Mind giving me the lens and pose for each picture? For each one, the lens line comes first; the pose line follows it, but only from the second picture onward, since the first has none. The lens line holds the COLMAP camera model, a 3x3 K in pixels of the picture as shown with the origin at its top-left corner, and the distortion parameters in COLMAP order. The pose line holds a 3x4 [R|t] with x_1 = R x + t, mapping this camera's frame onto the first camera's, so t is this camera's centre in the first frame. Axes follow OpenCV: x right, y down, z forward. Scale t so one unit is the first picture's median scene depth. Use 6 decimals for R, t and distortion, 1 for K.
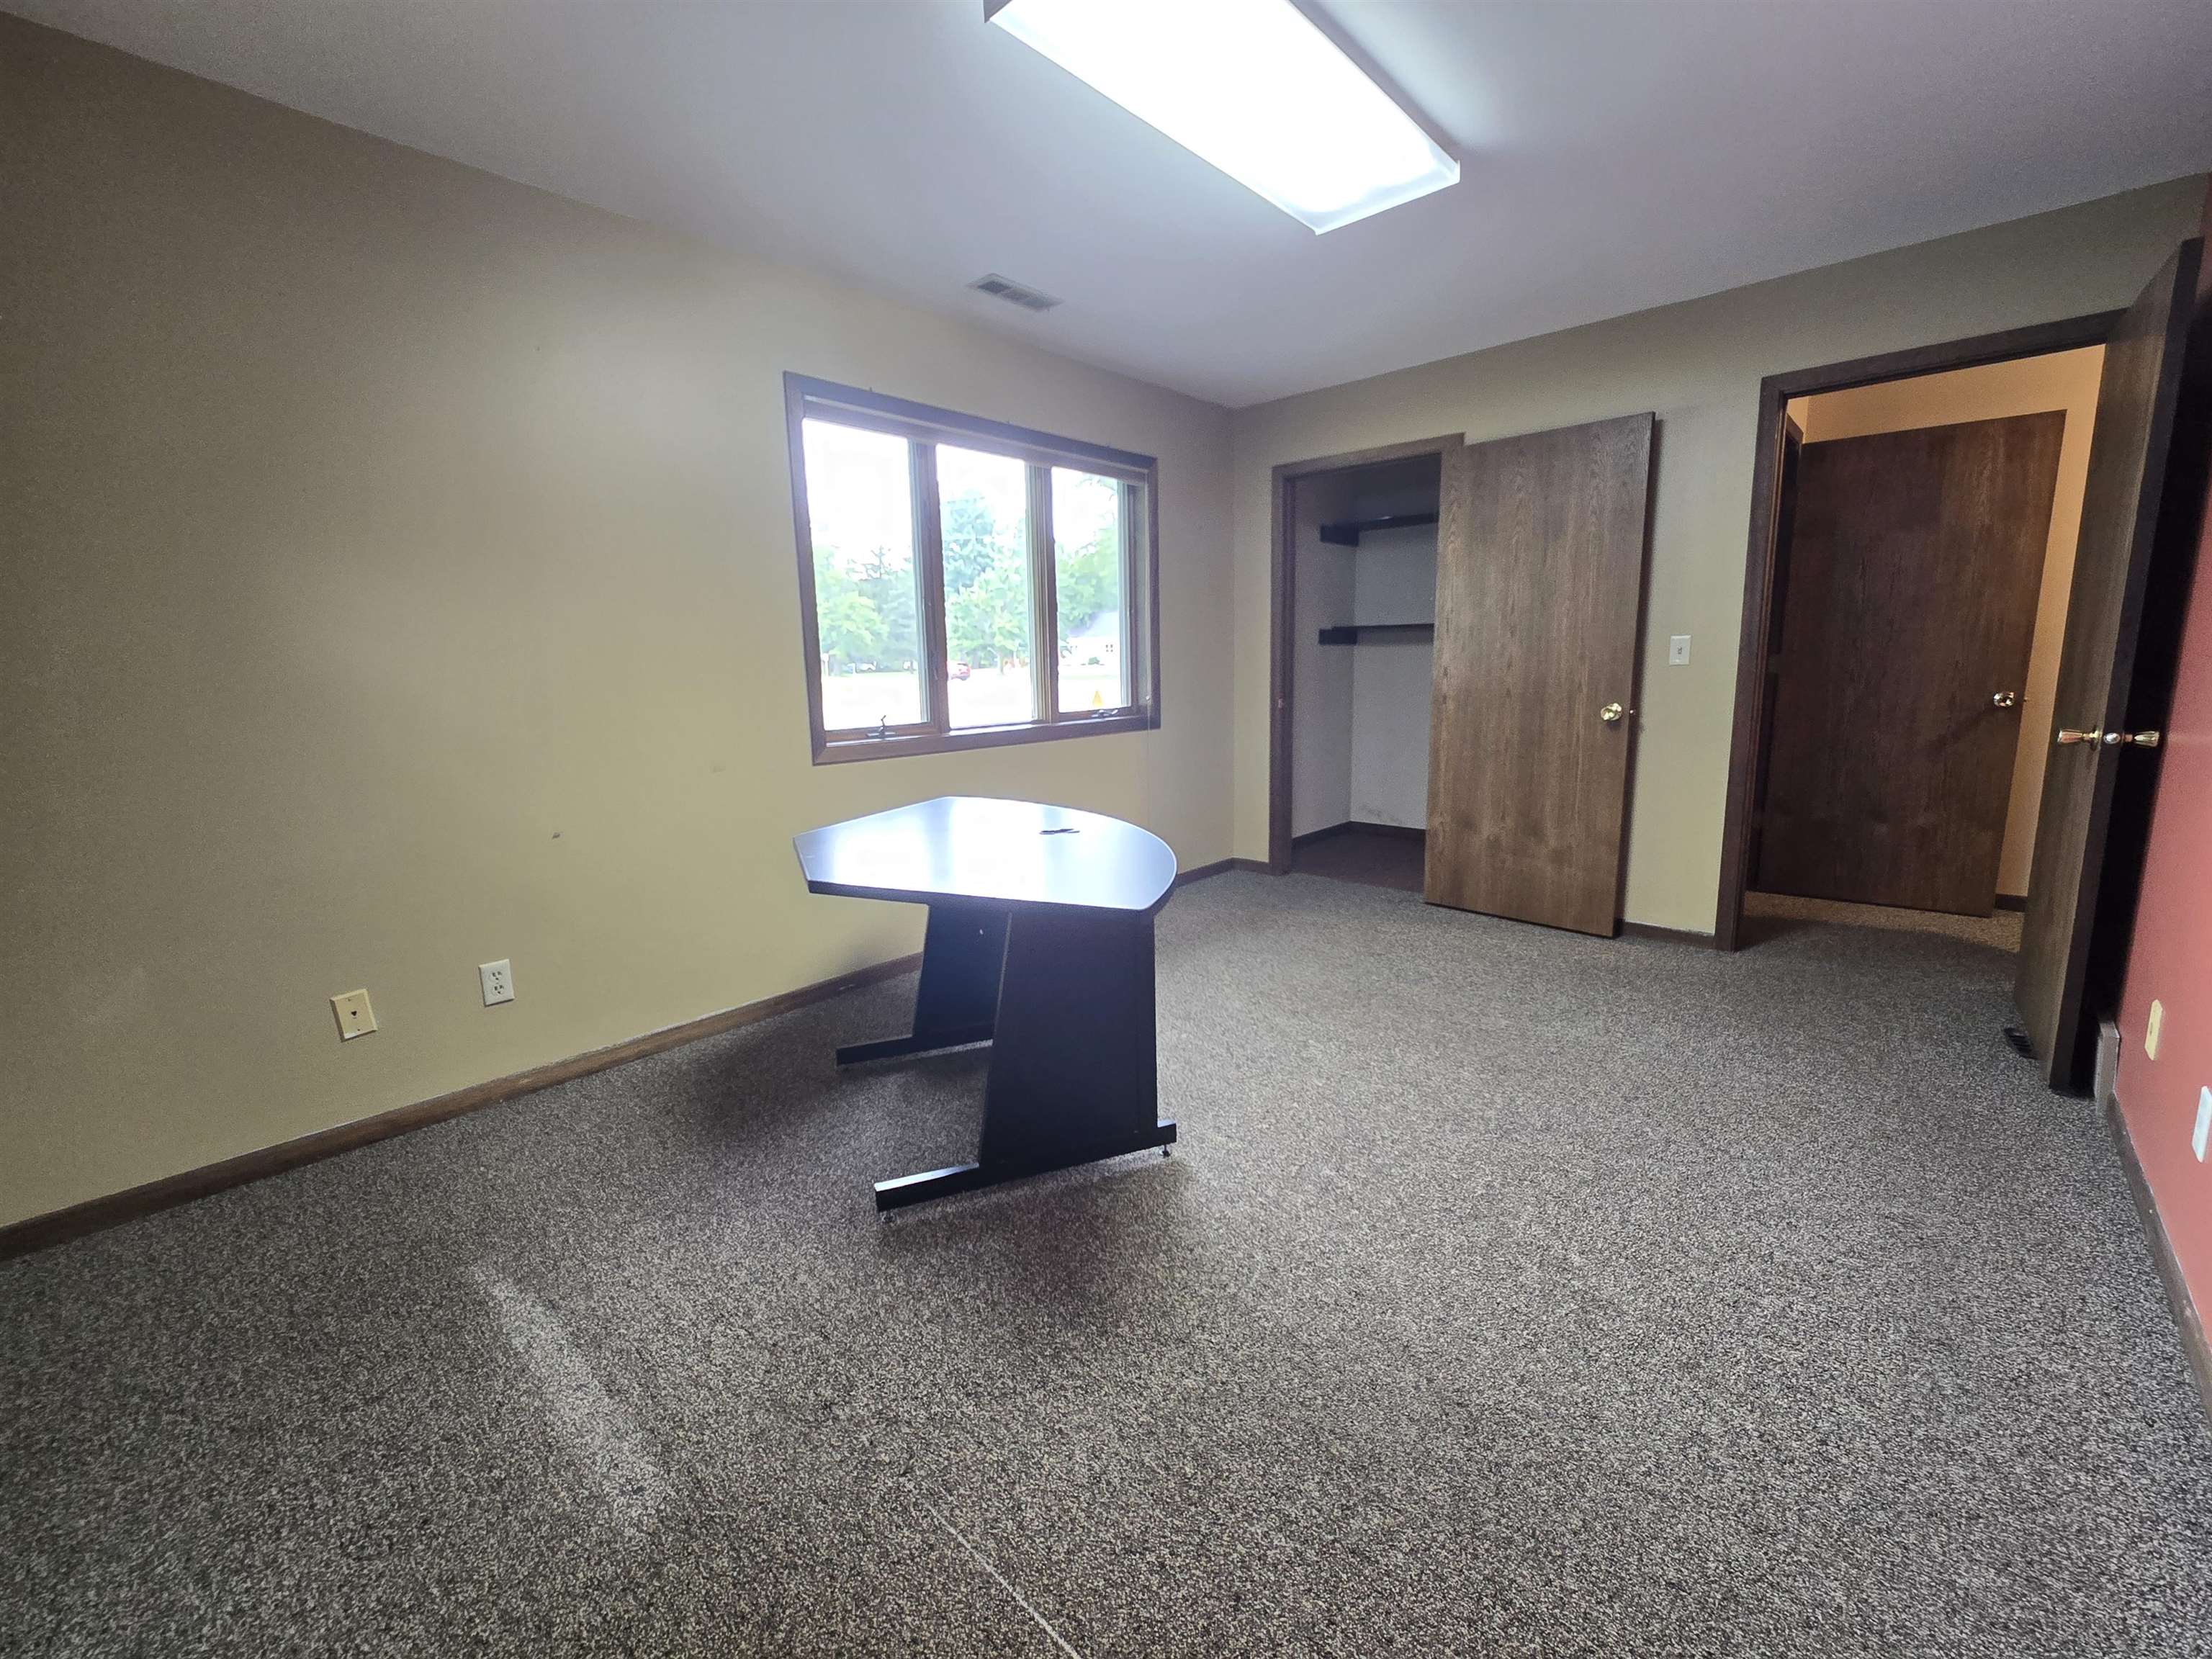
lens RADIAL K [[900.9, 0, 1091.6], [0, 900.9, 830.6], [0, 0, 1]] dist [-0.002090, 0.000195]
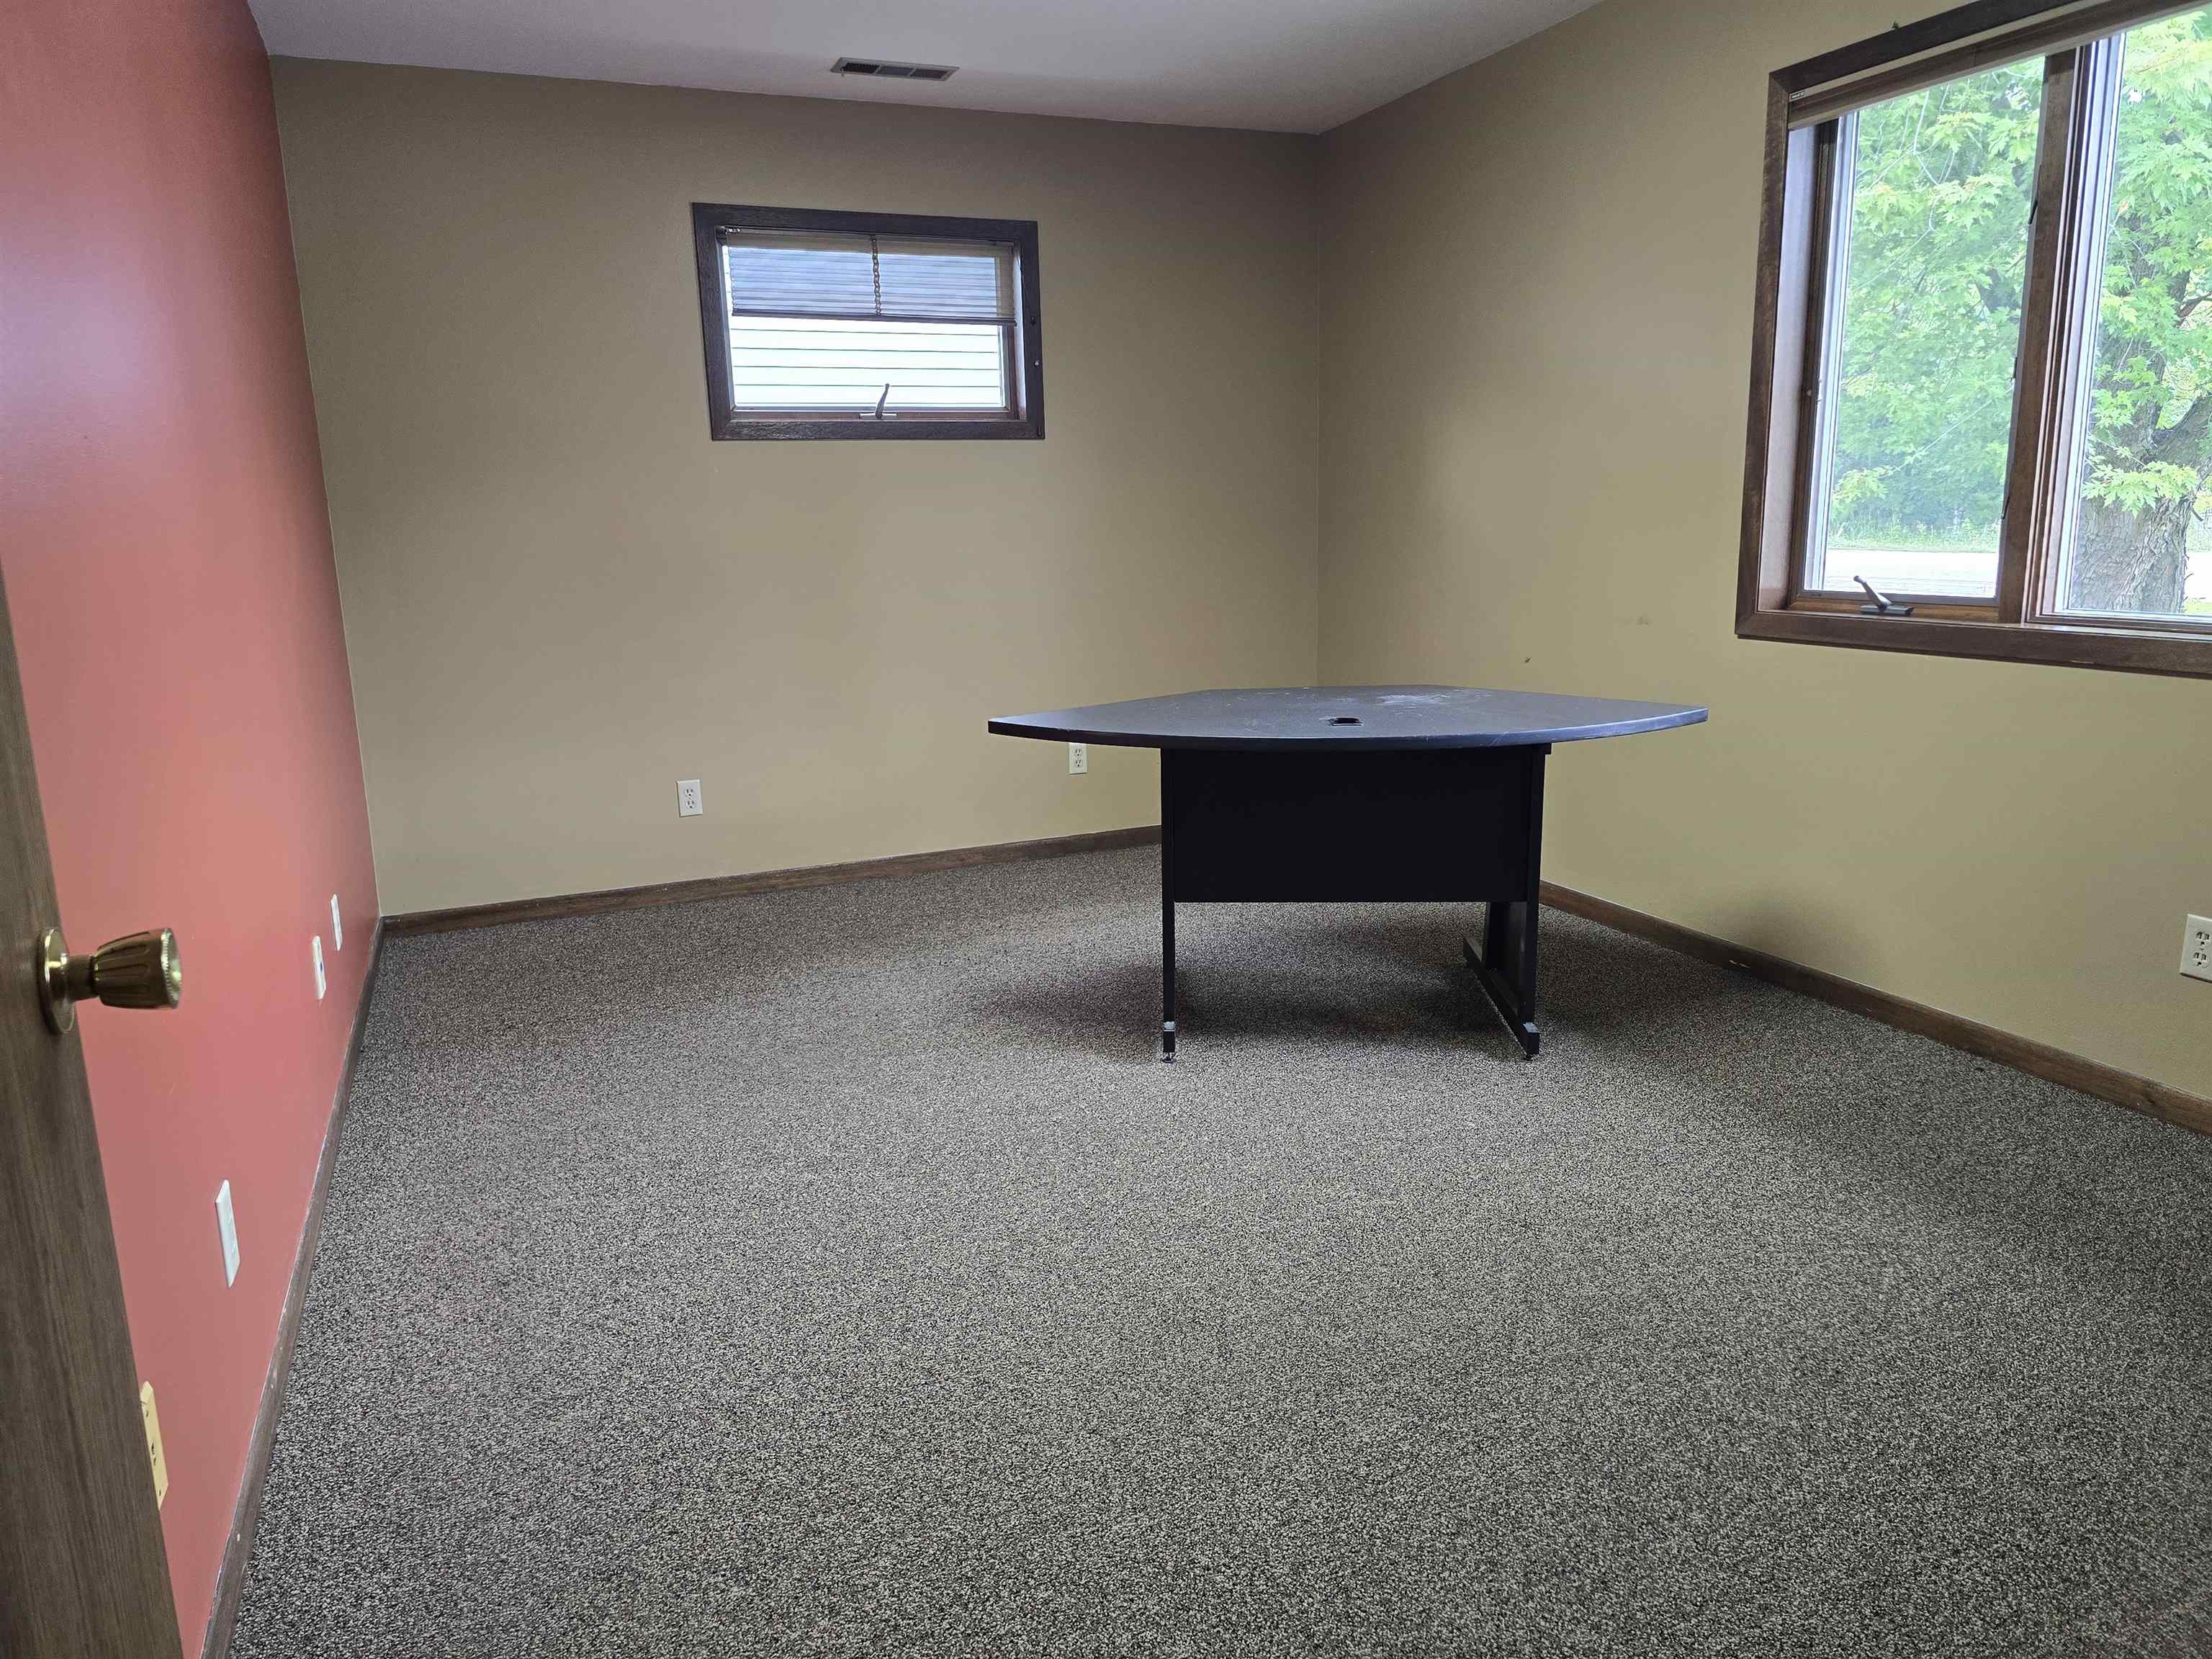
lens RADIAL K [[1480.3, 0, 1101.1], [0, 1480.3, 819.1], [0, 0, 1]] dist [0.049947, -0.025679]
pose [[-0.415083, 0.218829, -0.883074, 1.759378], [-0.130019, 0.946410, 0.295639, -0.394722], [0.900445, 0.237531, -0.364387, 1.806219]]
